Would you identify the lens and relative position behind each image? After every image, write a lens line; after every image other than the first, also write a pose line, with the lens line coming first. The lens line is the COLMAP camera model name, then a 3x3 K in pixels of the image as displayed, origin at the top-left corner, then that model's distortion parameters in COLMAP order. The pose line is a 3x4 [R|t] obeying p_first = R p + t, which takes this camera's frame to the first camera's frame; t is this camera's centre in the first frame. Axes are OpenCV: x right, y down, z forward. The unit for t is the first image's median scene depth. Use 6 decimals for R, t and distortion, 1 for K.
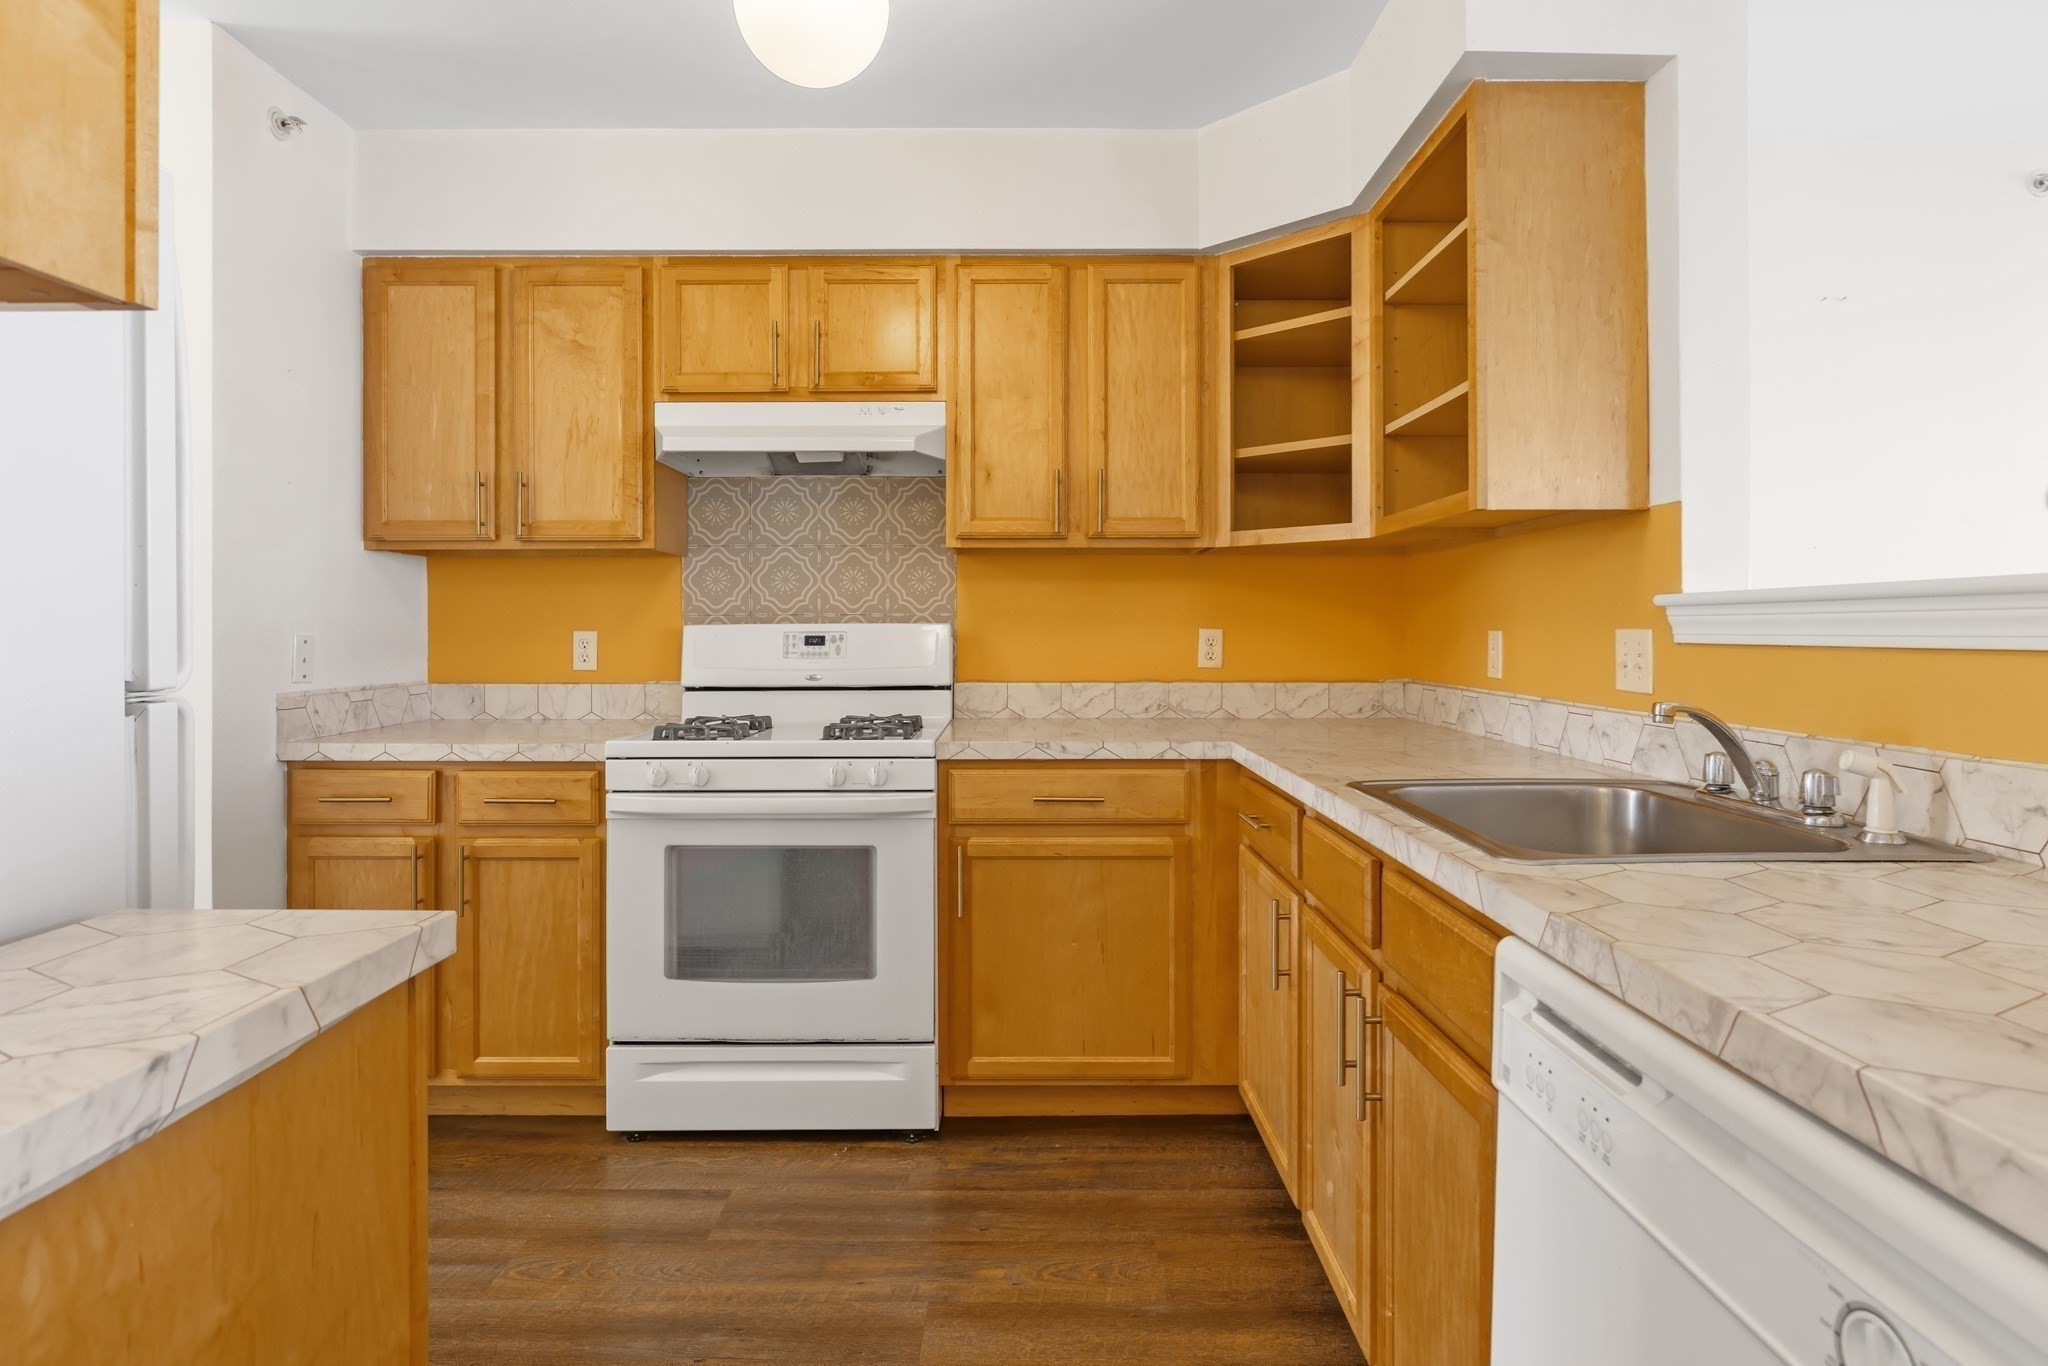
lens RADIAL K [[1127.5, 0, 1085.4], [0, 1127.5, 626.2], [0, 0, 1]] dist [-0.002082, -0.000614]
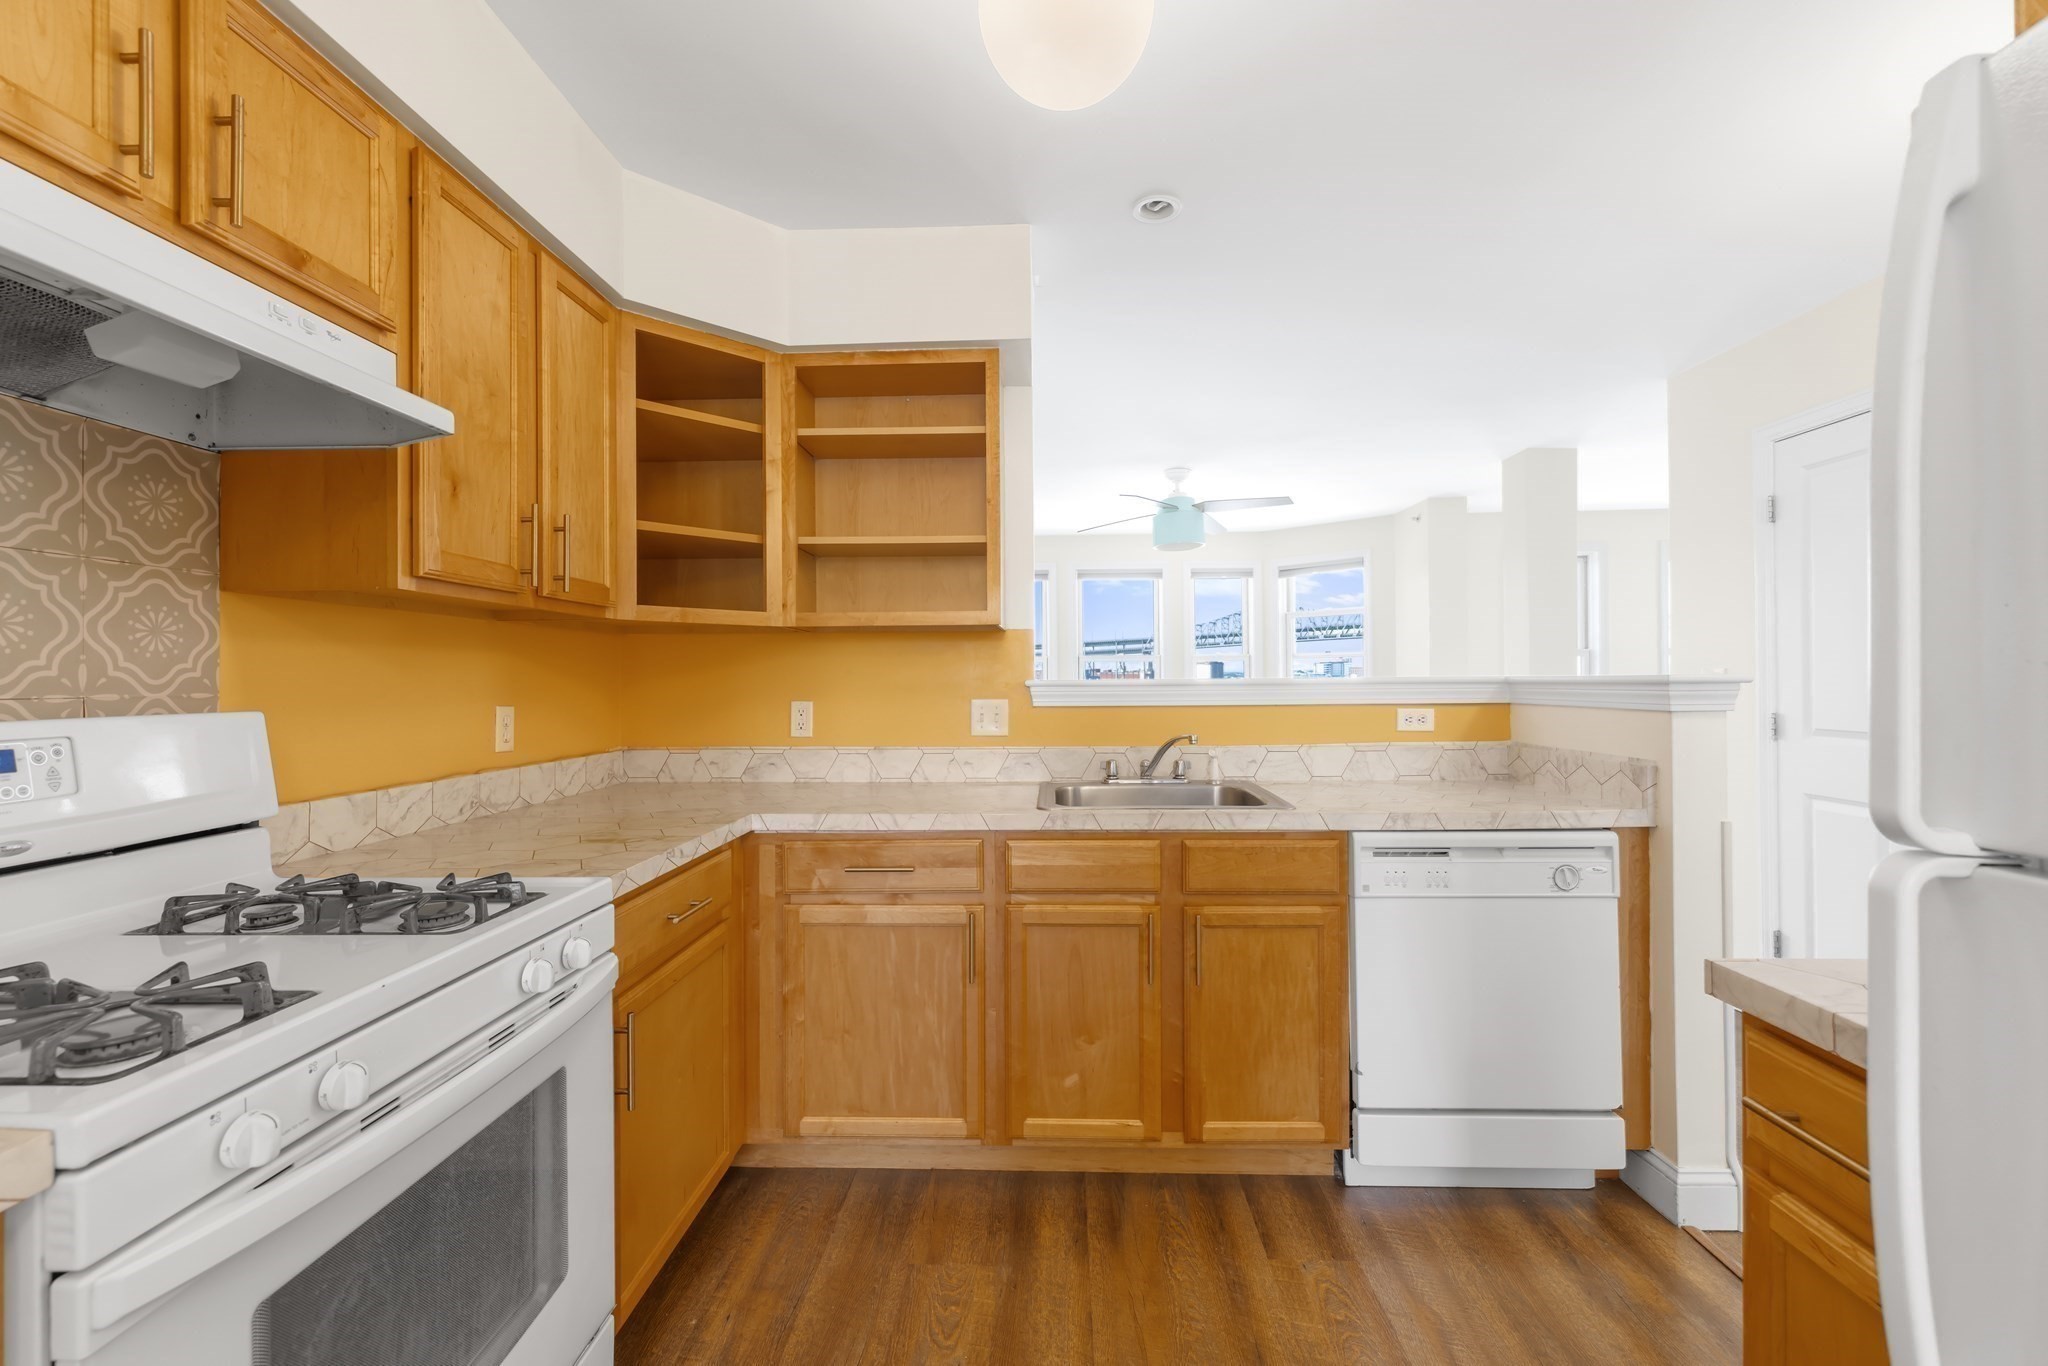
lens RADIAL K [[863.6, 0, 1004.7], [0, 863.6, 676.9], [0, 0, 1]] dist [0.001293, 0.000106]
pose [[0.058657, 0.004839, 0.998266, -0.649635], [0.003407, 0.999981, -0.005047, -0.019757], [-0.998272, 0.003697, 0.058640, 0.713495]]
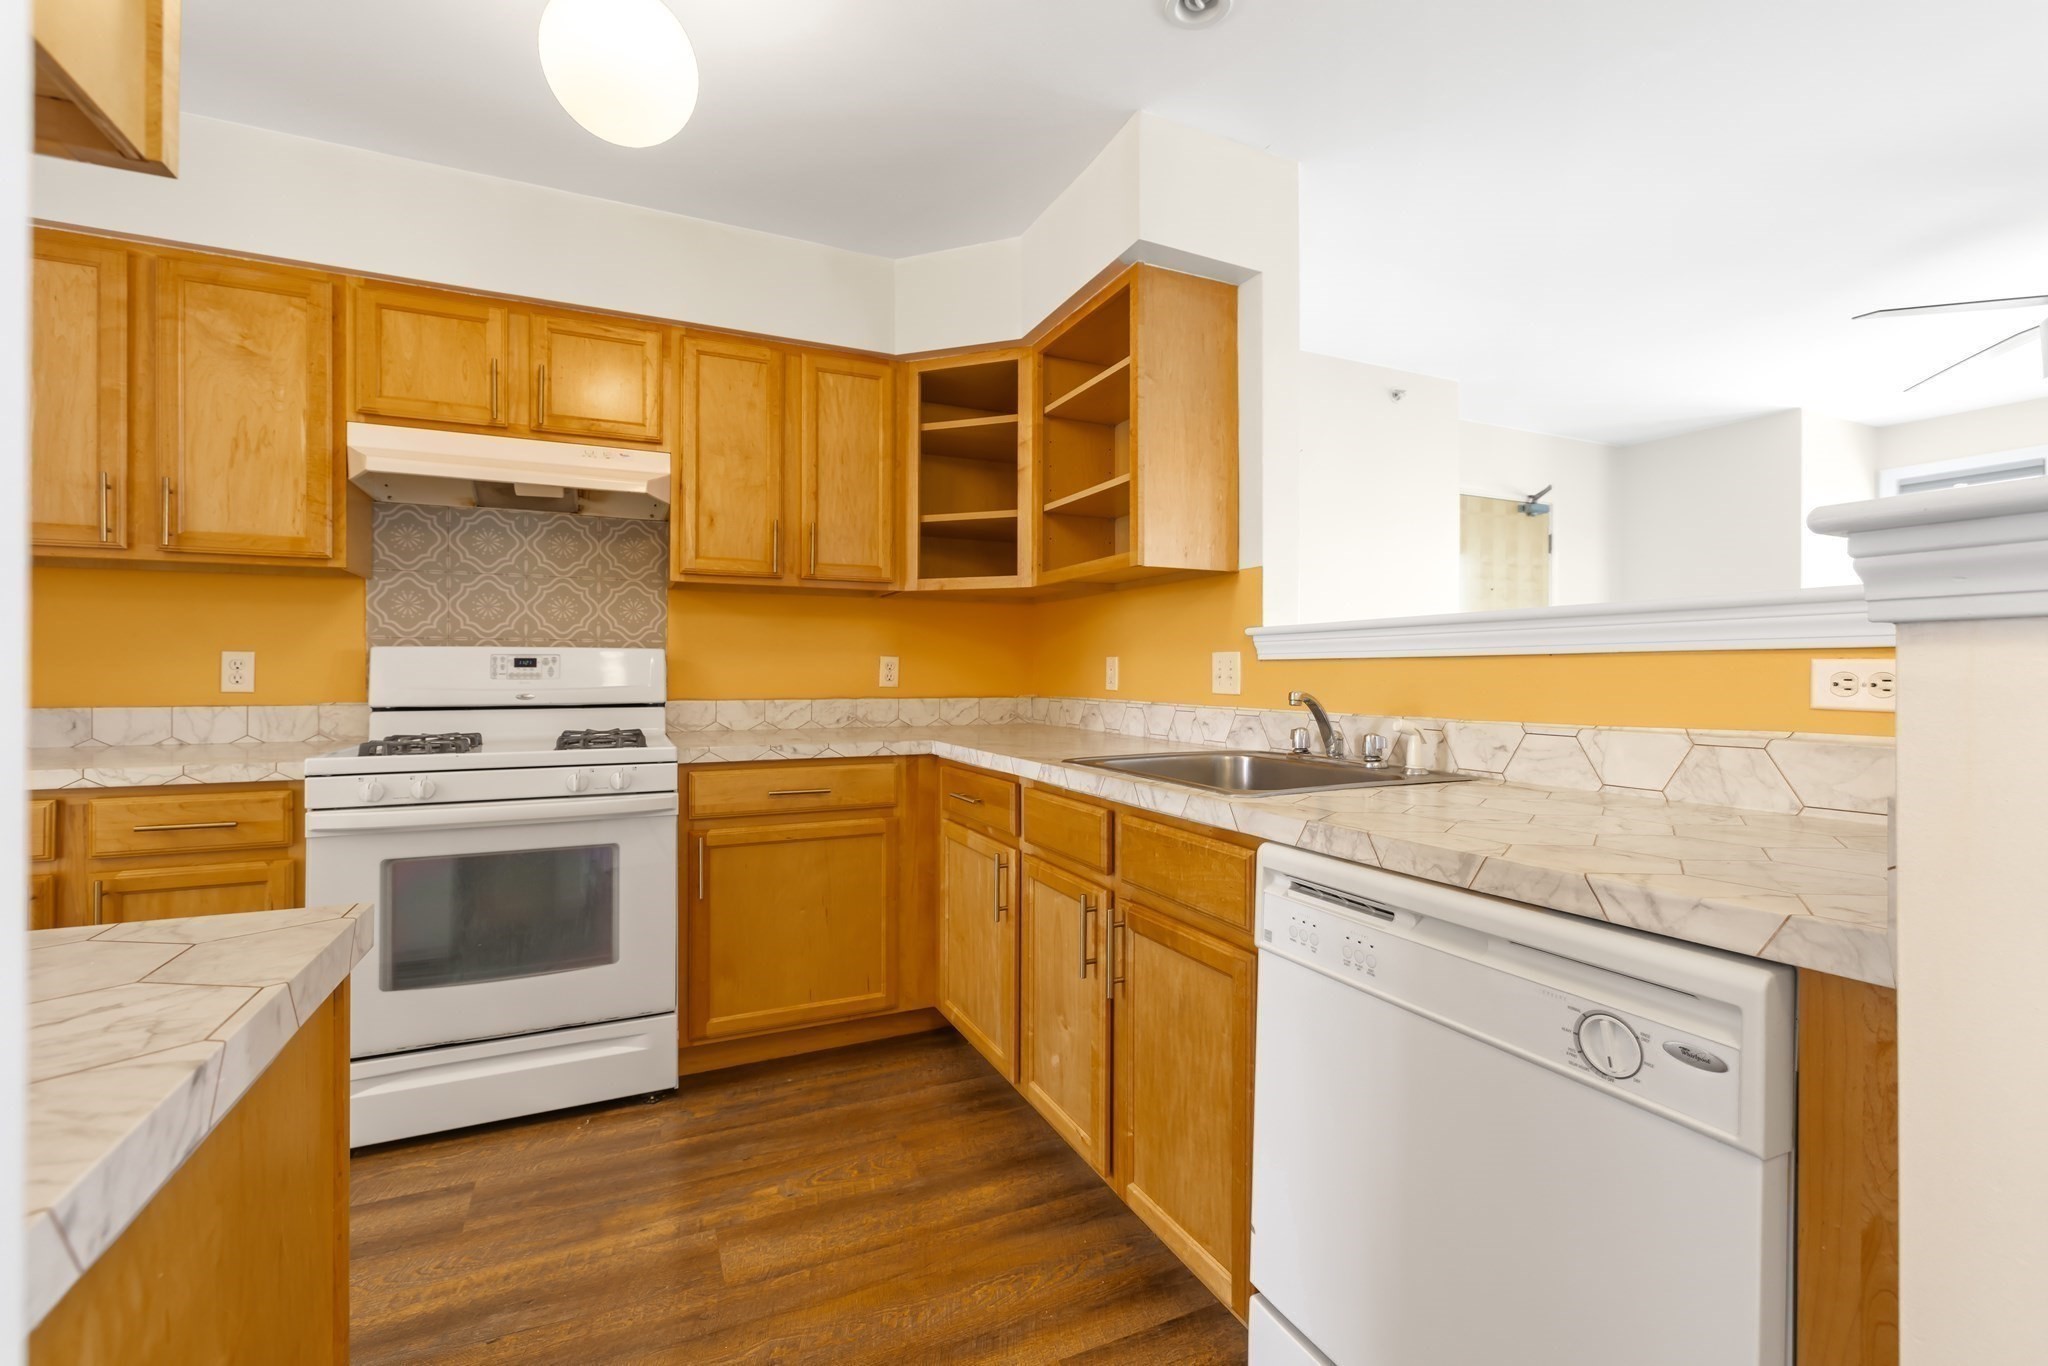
lens RADIAL K [[863.6, 0, 1063.4], [0, 863.6, 674.1], [0, 0, 1]] dist [0.001293, 0.000106]
pose [[0.906096, 0.004124, 0.423052, -0.148451], [-0.004807, 0.999988, 0.000549, 0.024965], [-0.423045, -0.002532, 0.906105, 0.041276]]
